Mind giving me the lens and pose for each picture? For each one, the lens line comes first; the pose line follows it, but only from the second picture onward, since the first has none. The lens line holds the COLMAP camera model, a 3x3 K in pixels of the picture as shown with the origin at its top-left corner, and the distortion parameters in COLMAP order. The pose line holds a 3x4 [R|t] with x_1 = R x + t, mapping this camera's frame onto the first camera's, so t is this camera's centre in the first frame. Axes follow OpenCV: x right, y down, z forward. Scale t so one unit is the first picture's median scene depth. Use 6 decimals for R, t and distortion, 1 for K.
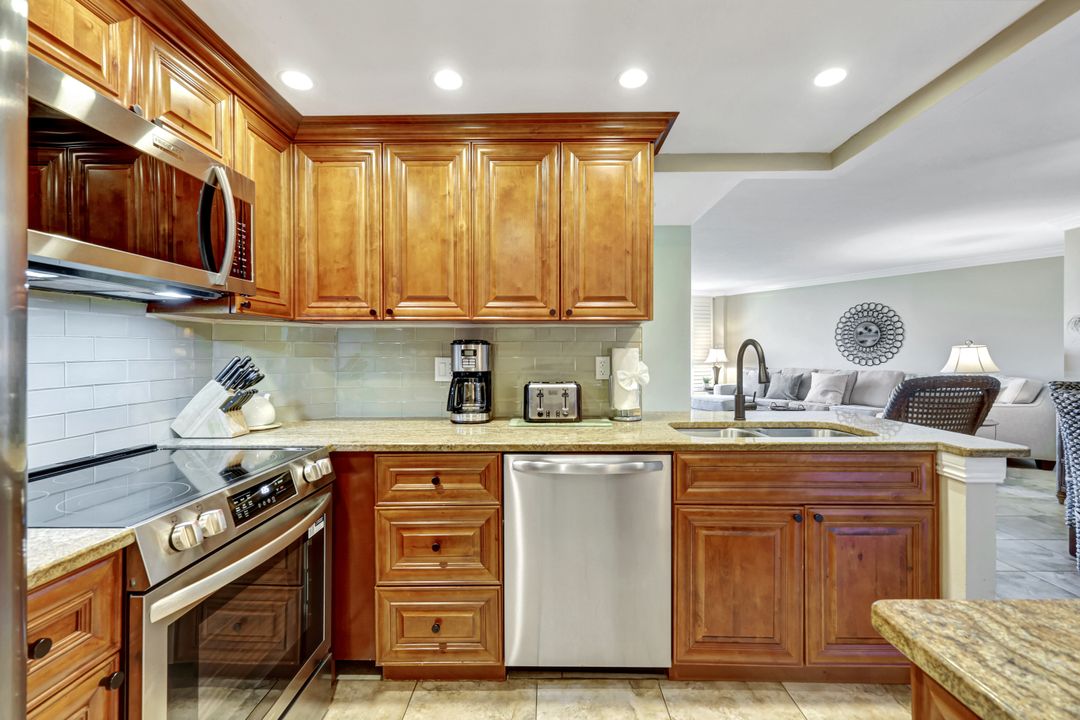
lens RADIAL K [[470.4, 0, 543.0], [0, 470.4, 355.0], [0, 0, 1]] dist [0.003642, -0.000482]
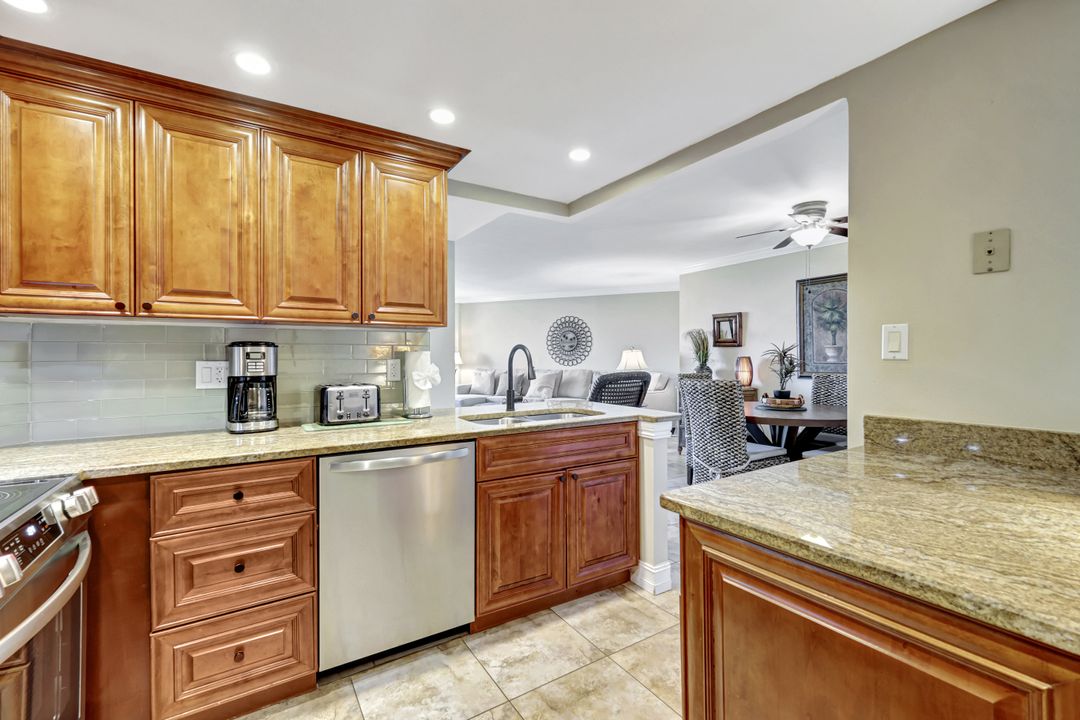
lens RADIAL K [[470.4, 0, 542.7], [0, 470.4, 355.5], [0, 0, 1]] dist [0.003642, -0.000482]
pose [[0.840974, -0.001227, 0.541074, -0.187833], [0.004313, 0.999981, -0.004436, 0.001537], [-0.541058, 0.006064, 0.840964, -0.077250]]
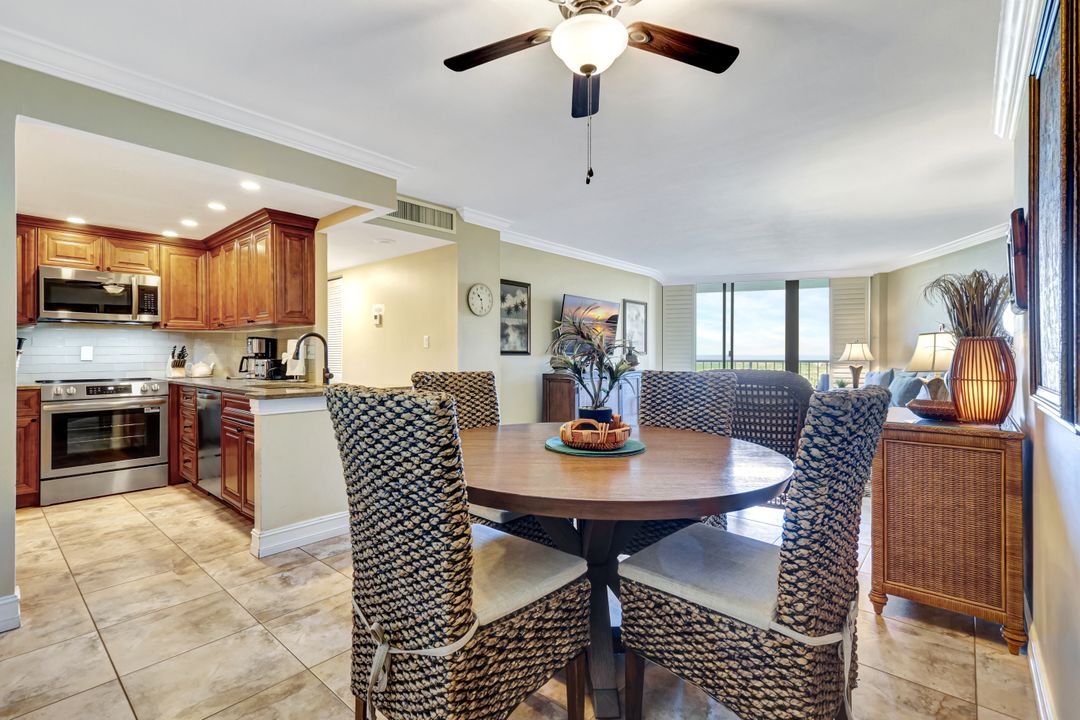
lens RADIAL K [[490.2, 0, 545.0], [0, 490.2, 355.7], [0, 0, 1]] dist [0.005260, 0.000507]
pose [[0.763861, 0.003422, -0.645372, 2.221129], [-0.004756, 0.999989, -0.000327, 0.044109], [0.645364, 0.003319, 0.763868, 0.248437]]
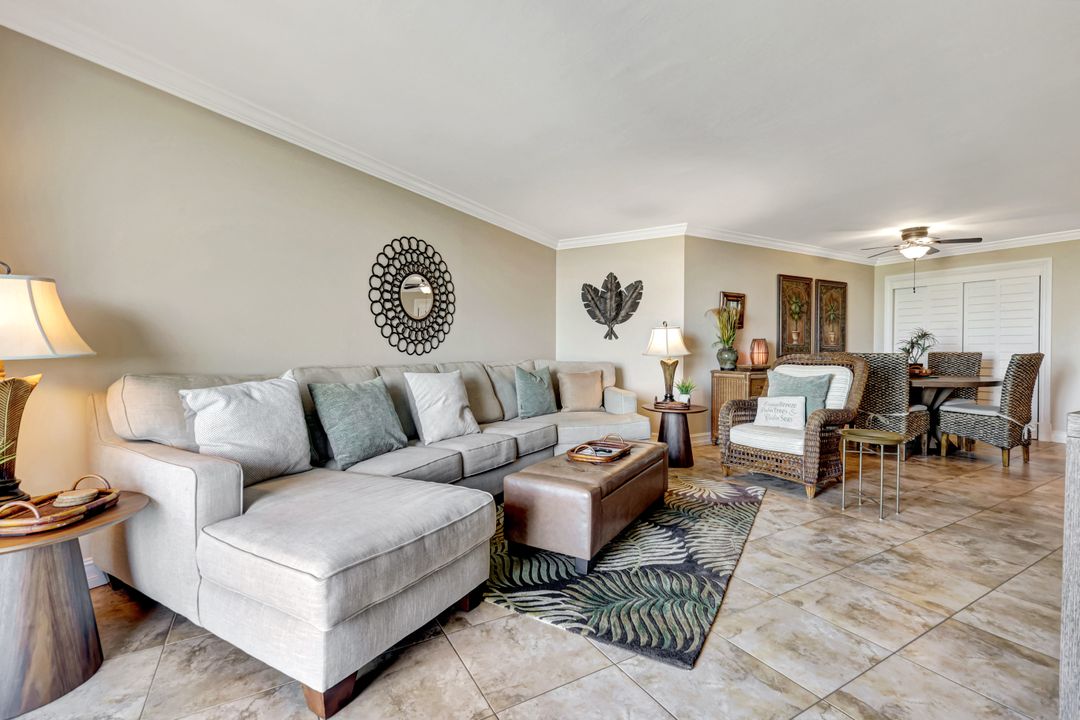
lens RADIAL K [[470.4, 0, 541.8], [0, 470.4, 357.0], [0, 0, 1]] dist [0.003642, -0.000482]
pose [[-0.506549, -0.014578, 0.862088, 0.549868], [0.001427, 0.999842, 0.017746, 0.059164], [-0.862210, 0.010219, -0.506448, 4.236669]]
